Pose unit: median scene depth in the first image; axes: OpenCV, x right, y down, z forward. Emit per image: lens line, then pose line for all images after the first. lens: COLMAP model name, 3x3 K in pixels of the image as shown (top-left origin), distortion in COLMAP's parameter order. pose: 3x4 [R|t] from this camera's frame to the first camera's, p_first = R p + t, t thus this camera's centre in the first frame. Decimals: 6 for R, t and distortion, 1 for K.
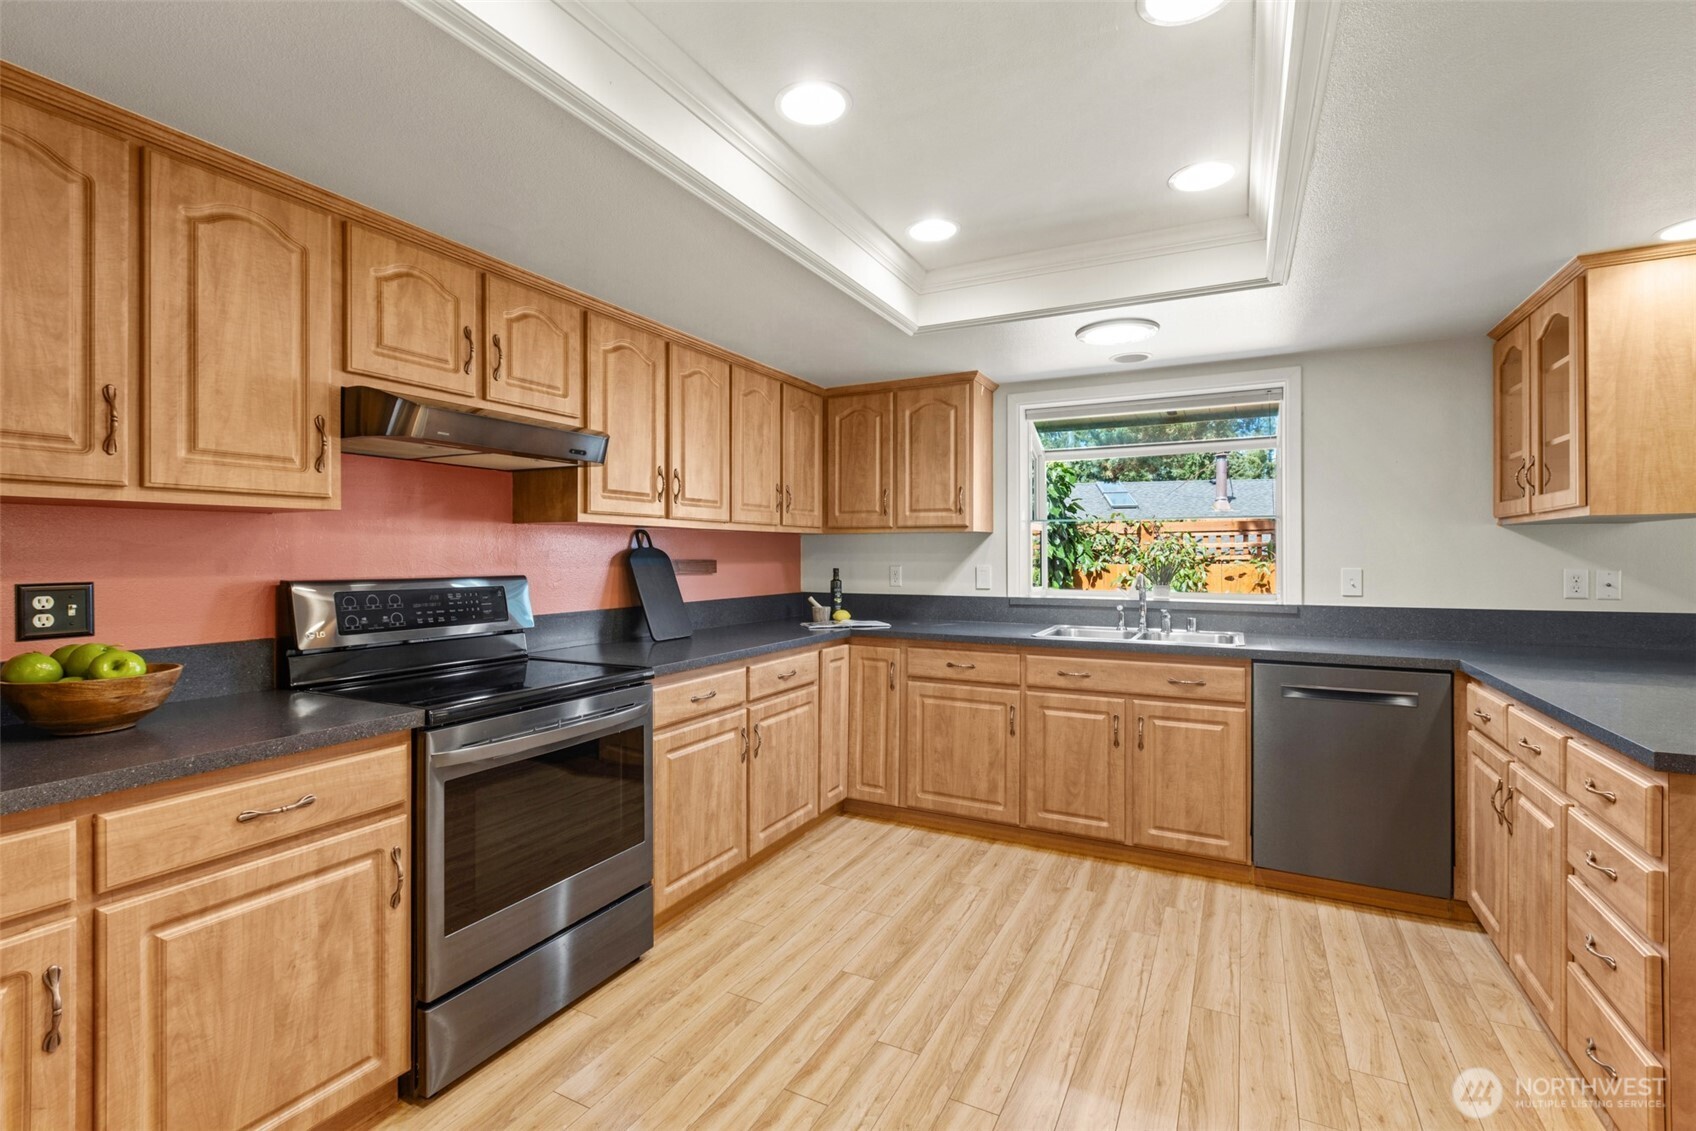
lens RADIAL K [[758.4, 0, 844.6], [0, 758.4, 554.4], [0, 0, 1]] dist [-0.004323, -0.000021]
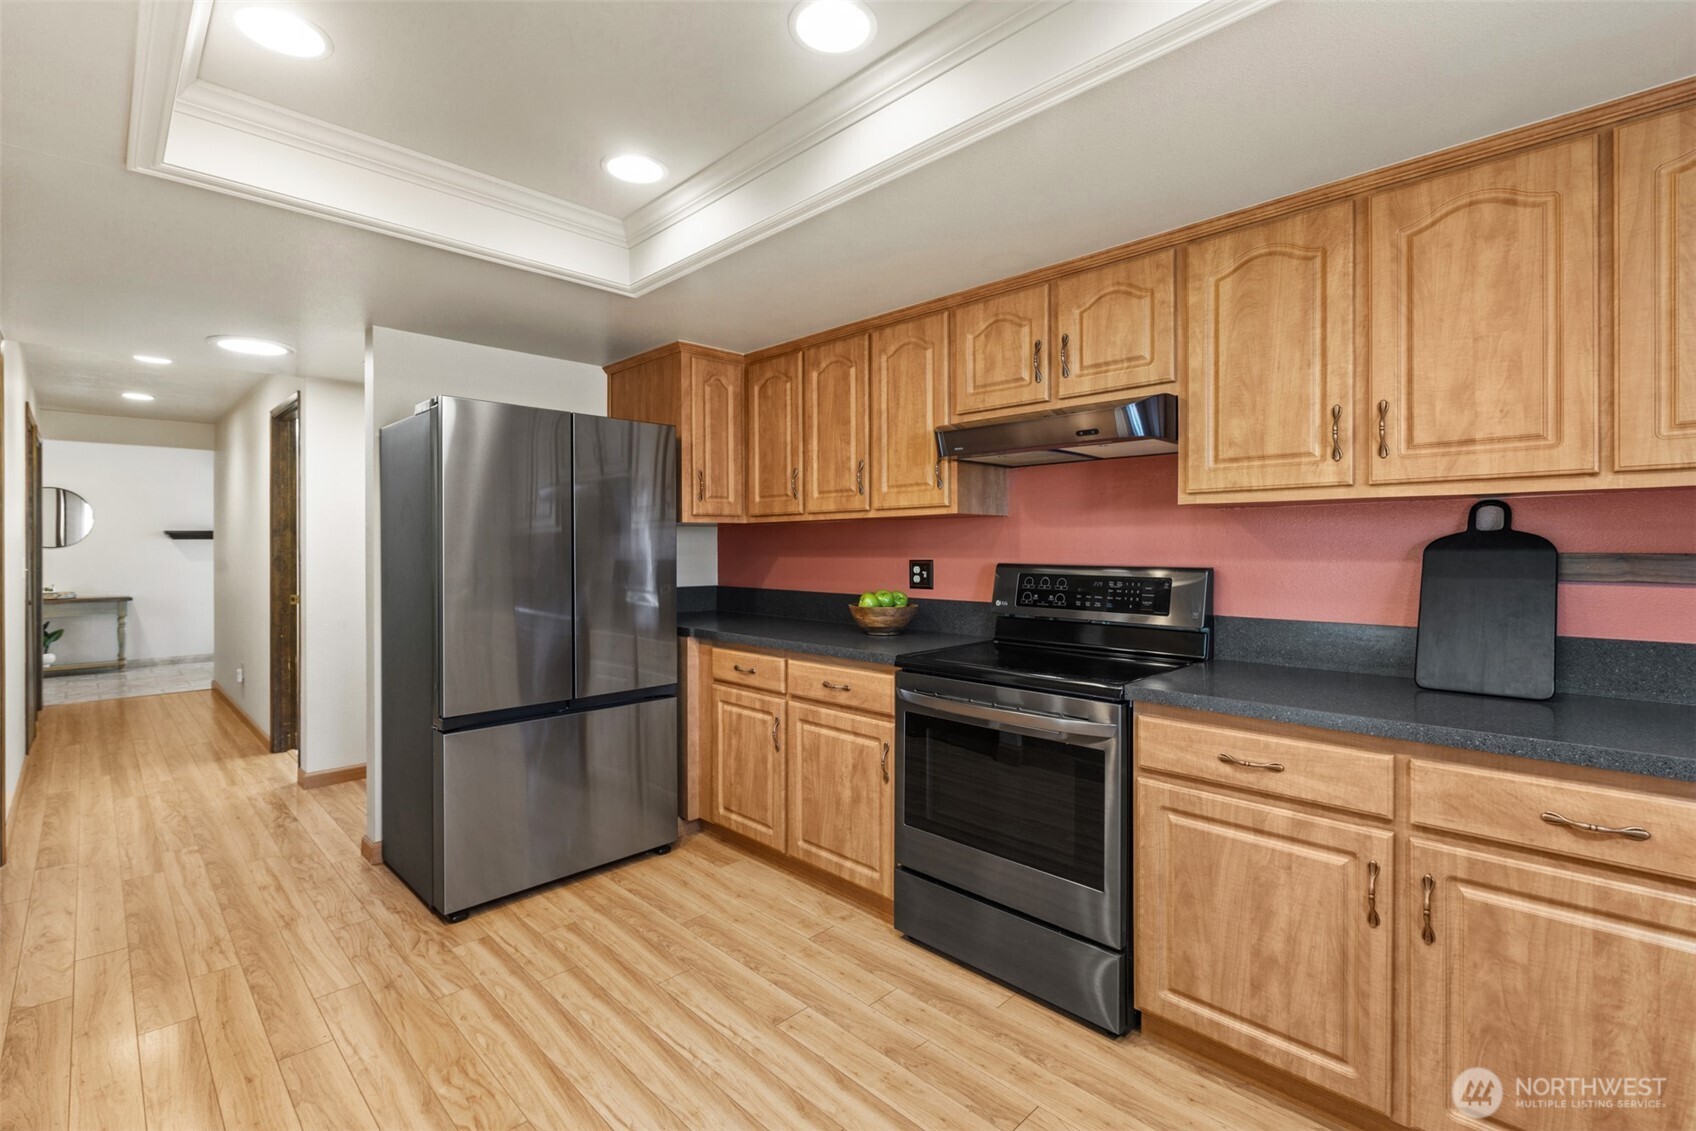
lens RADIAL K [[758.4, 0, 844.6], [0, 758.4, 554.4], [0, 0, 1]] dist [-0.004323, -0.000021]
pose [[-0.301499, 0.009019, -0.953424, 0.602737], [0.000059, 0.999955, 0.009441, 0.004048], [0.953466, 0.002790, -0.301486, 0.981556]]
